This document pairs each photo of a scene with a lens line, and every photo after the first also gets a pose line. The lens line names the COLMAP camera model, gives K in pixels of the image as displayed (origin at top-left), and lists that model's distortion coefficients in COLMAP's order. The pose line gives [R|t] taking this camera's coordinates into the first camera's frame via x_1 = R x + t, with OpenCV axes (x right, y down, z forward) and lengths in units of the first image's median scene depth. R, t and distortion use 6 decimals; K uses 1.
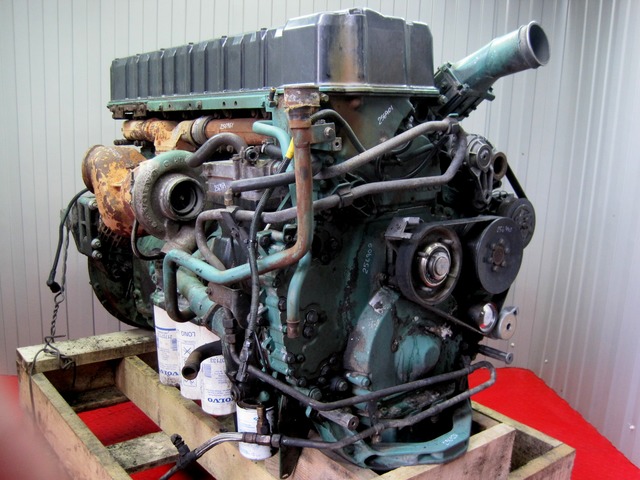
lens RADIAL K [[651.8, 0, 320.4], [0, 651.8, 249.9], [0, 0, 1]] dist [-0.178261, 0.114804]
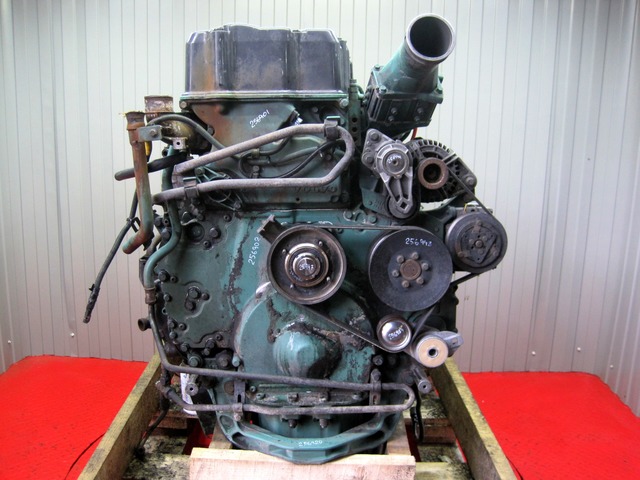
lens RADIAL K [[642.8, 0, 320.0], [0, 642.8, 240.0], [0, 0, 1]] dist [-0.199314, 0.146325]
pose [[0.787664, 0.105421, -0.607019, 0.806248], [-0.127841, 0.991774, 0.006357, -0.025442], [0.602696, 0.072595, 0.794662, 0.215170]]
